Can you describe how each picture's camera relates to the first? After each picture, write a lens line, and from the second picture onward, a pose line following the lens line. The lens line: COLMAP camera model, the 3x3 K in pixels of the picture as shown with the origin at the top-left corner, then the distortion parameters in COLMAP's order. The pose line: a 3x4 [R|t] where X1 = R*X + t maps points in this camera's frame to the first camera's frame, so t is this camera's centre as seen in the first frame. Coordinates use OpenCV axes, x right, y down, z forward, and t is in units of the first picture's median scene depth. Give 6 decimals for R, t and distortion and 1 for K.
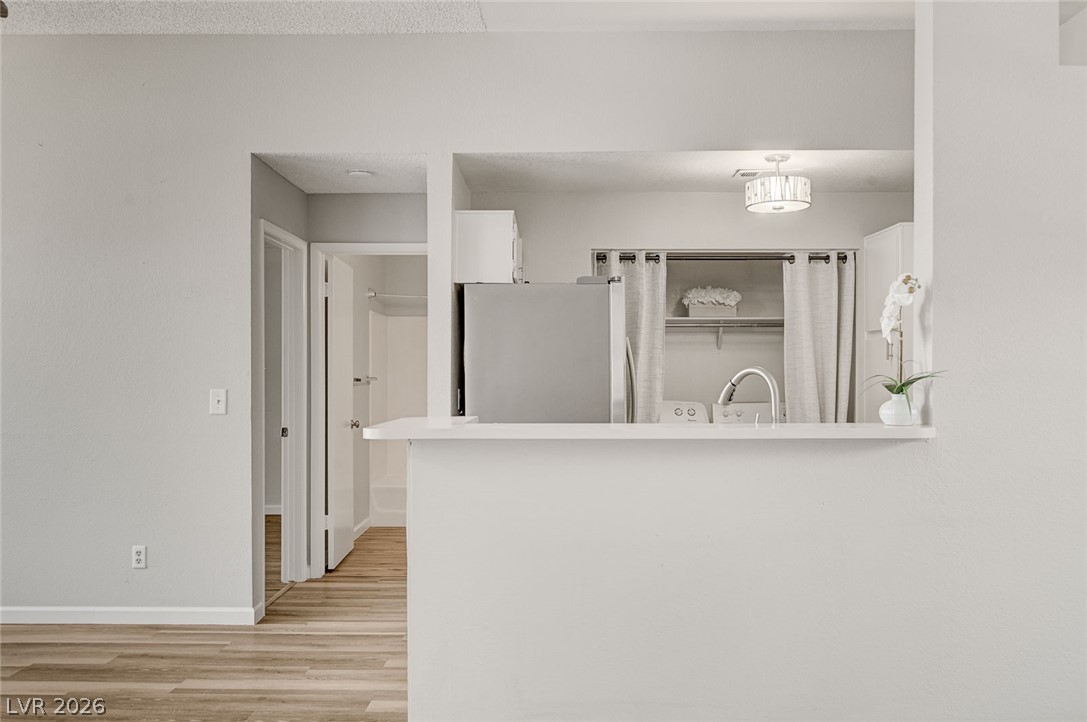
lens RADIAL K [[939.5, 0, 547.7], [0, 939.5, 370.2], [0, 0, 1]] dist [-0.001750, -0.000982]
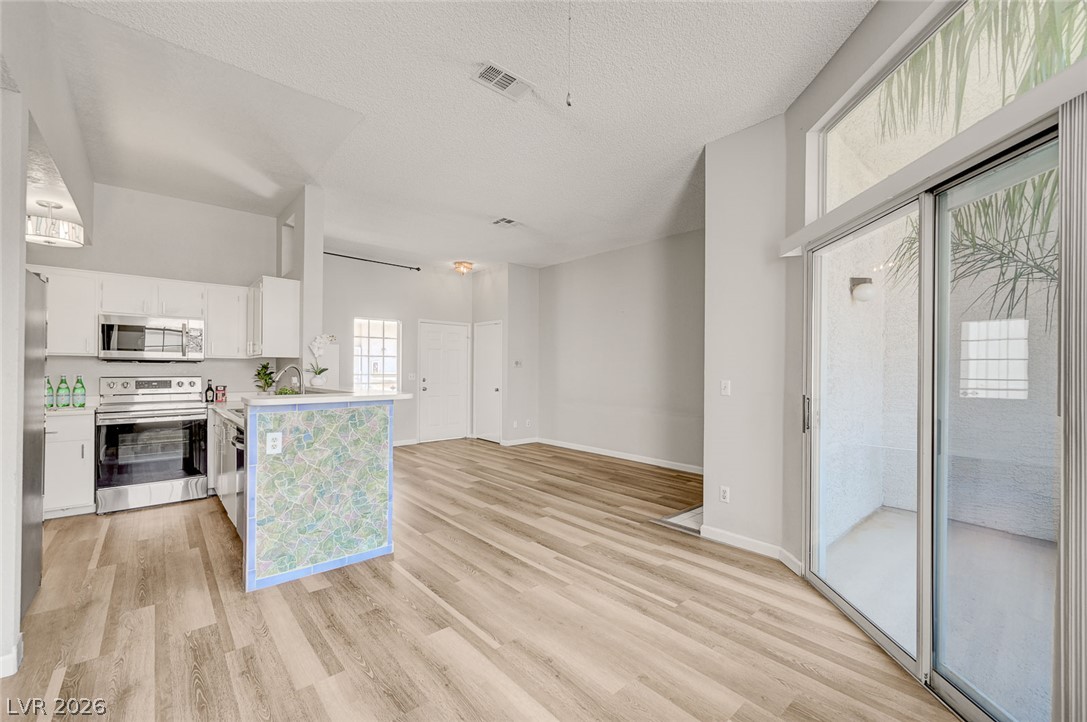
lens RADIAL K [[448.6, 0, 545.0], [0, 448.6, 367.6], [0, 0, 1]] dist [0.001206, 0.000210]
pose [[-0.666434, 0.000033, 0.745564, -0.705568], [-0.010382, 0.999903, -0.009325, 0.005865], [-0.745492, -0.013955, -0.666369, 0.891861]]
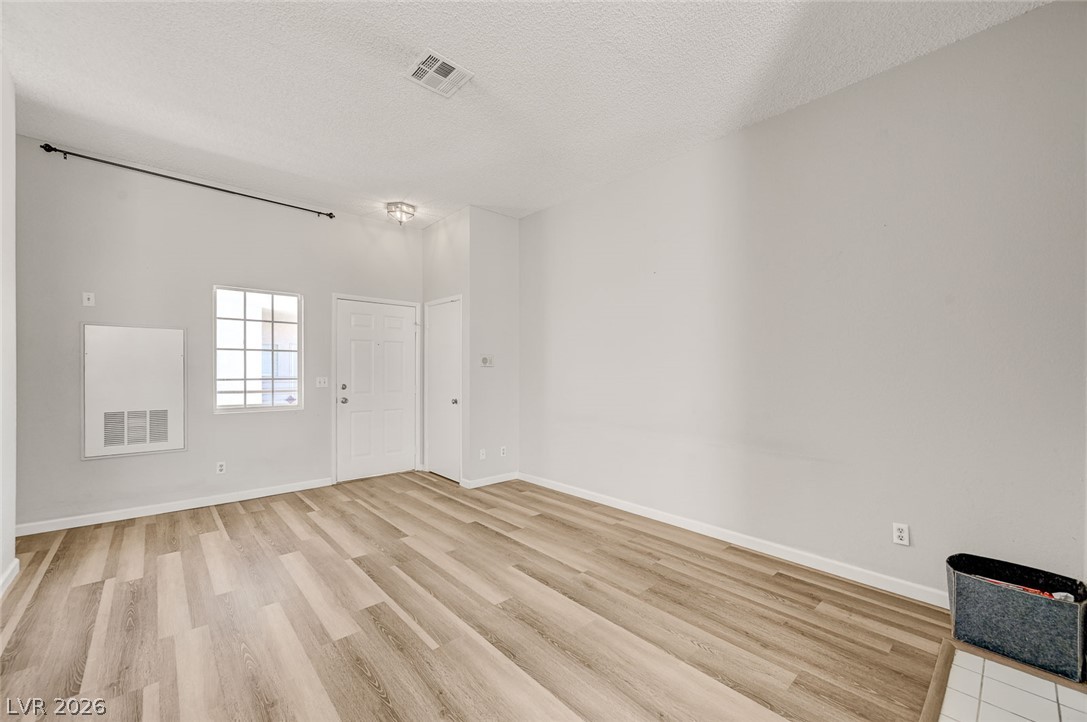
lens RADIAL K [[434.6, 0, 544.7], [0, 434.6, 369.4], [0, 0, 1]] dist [0.001467, 0.000201]
pose [[-0.676447, 0.001586, 0.736489, -0.309322], [-0.006401, 0.999947, -0.008032, 0.003939], [-0.736463, -0.010148, -0.676401, 0.505001]]
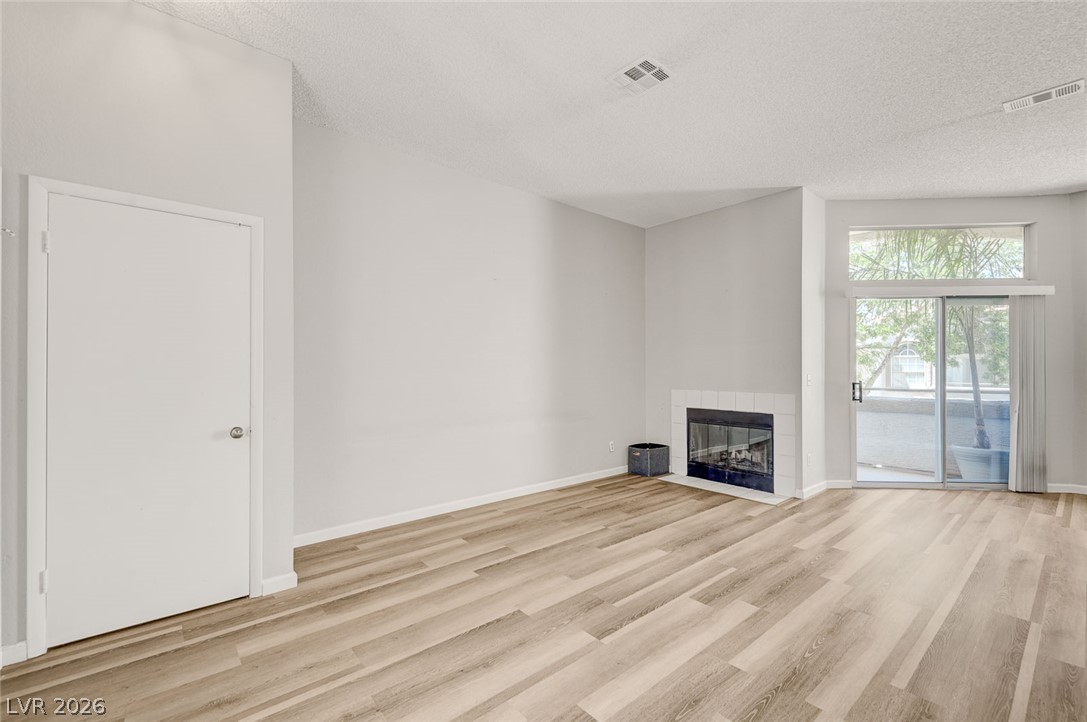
lens RADIAL K [[464.8, 0, 552.1], [0, 464.8, 368.7], [0, 0, 1]] dist [0.002139, 0.000524]
pose [[-0.747929, 0.003318, -0.663770, 0.619789], [0.006556, 0.999976, -0.002389, 0.003063], [0.663746, -0.006139, -0.747933, 0.595887]]
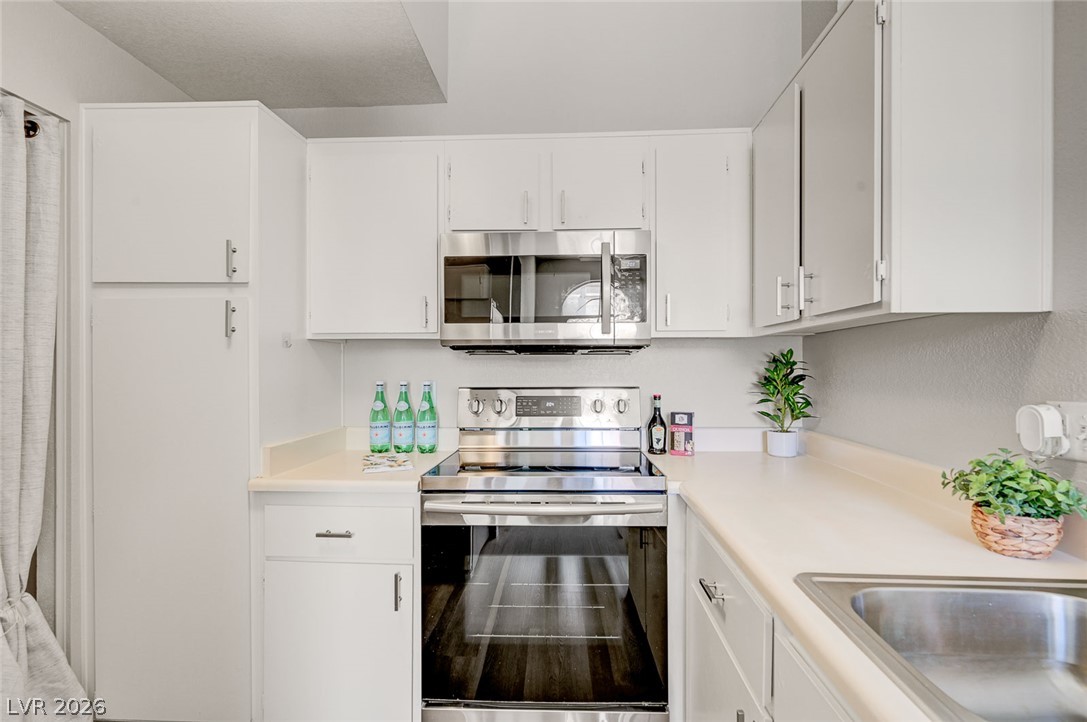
lens RADIAL K [[508.3, 0, 547.7], [0, 508.3, 368.2], [0, 0, 1]] dist [-0.003047, 0.000600]
pose [[0.042144, -0.002168, 0.999109, 0.073667], [-0.004432, 0.999987, 0.002357, 0.006847], [-0.999102, -0.004527, 0.042134, 0.858512]]
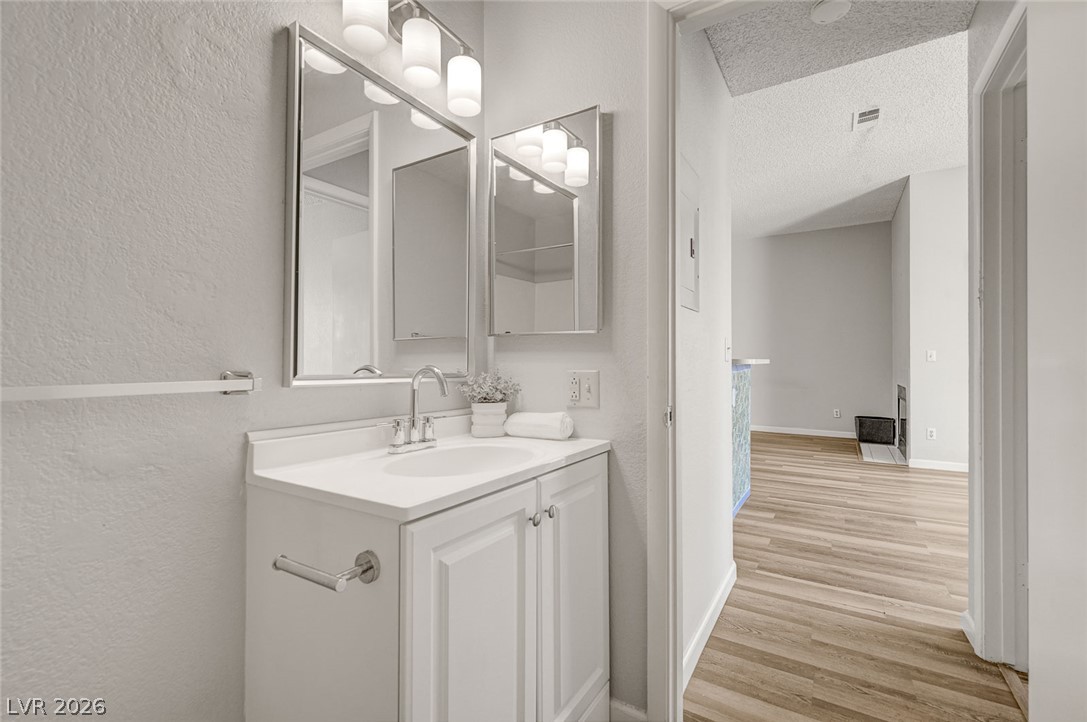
lens RADIAL K [[478.0, 0, 545.3], [0, 478.0, 361.5], [0, 0, 1]] dist [-0.000414, -0.000244]
pose [[-0.855904, 0.002504, 0.517129, -0.213514], [-0.001982, 0.999965, -0.008122, 0.048190], [-0.517131, -0.007976, -0.855869, 1.487687]]
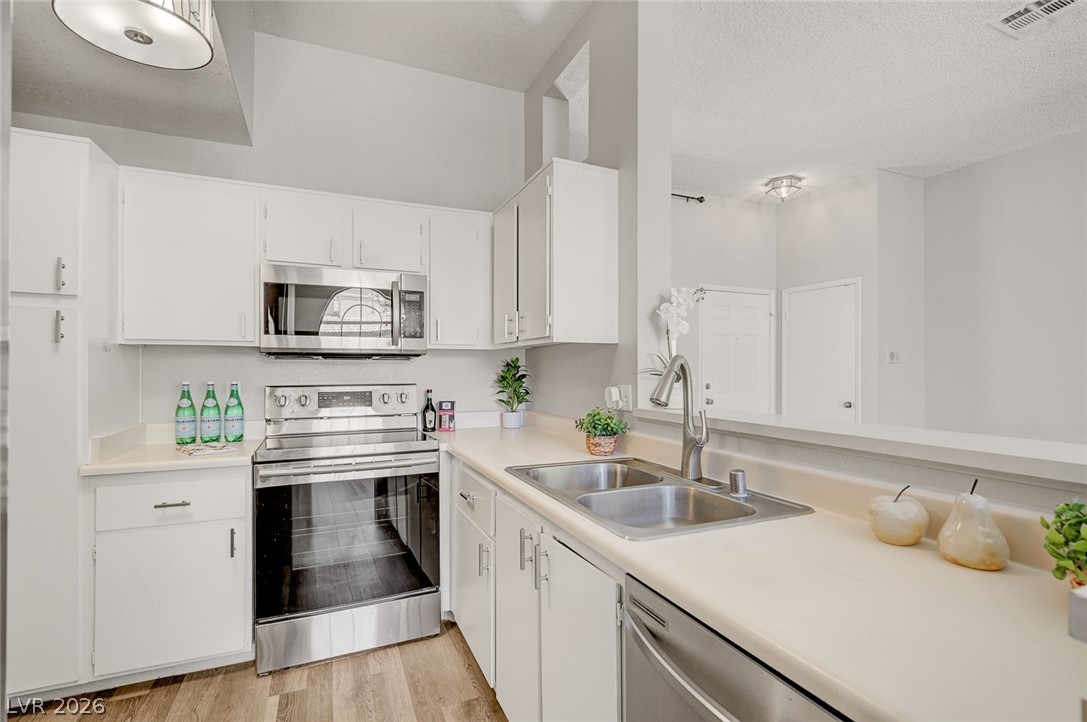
lens RADIAL K [[508.3, 0, 547.7], [0, 508.3, 368.2], [0, 0, 1]] dist [-0.003047, 0.000600]
pose [[-0.413588, 0.002550, 0.910460, -0.095104], [-0.004486, 0.999978, -0.004838, 0.007546], [-0.910453, -0.006086, -0.413568, 0.904673]]
